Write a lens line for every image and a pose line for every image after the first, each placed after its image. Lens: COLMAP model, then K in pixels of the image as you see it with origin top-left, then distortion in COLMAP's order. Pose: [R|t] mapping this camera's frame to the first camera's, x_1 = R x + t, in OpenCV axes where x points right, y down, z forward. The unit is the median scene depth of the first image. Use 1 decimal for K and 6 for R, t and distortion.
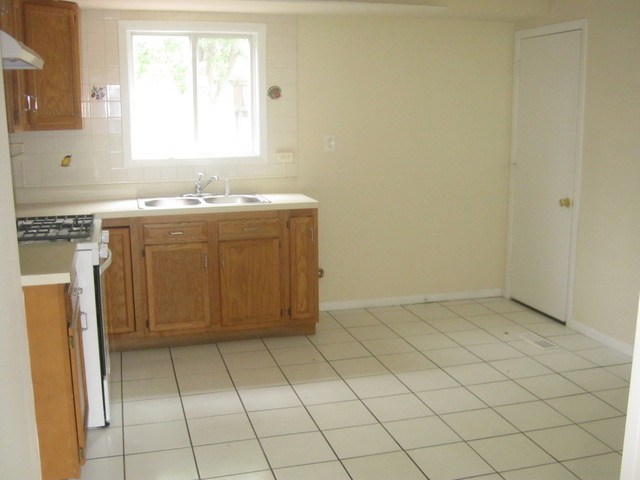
lens RADIAL K [[703.4, 0, 320.0], [0, 703.4, 240.0], [0, 0, 1]] dist [-0.095248, 0.015787]
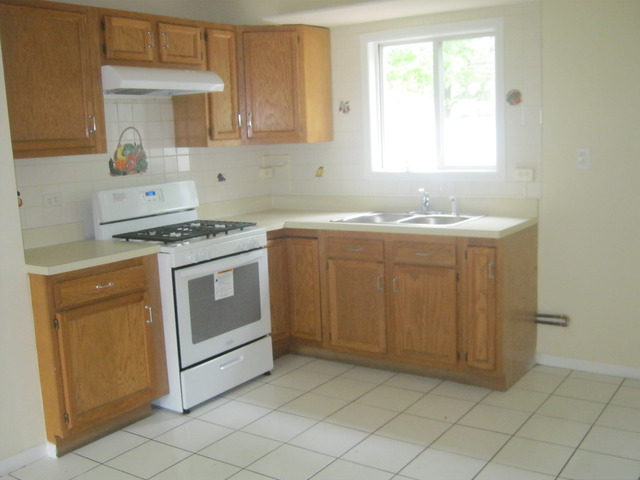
lens RADIAL K [[703.4, 0, 320.0], [0, 703.4, 240.0], [0, 0, 1]] dist [-0.095248, 0.015787]
pose [[0.635246, 0.096598, -0.766245, 0.485759], [-0.102307, 0.993929, 0.040485, -0.054980], [0.765504, 0.052674, 0.641272, 0.322569]]
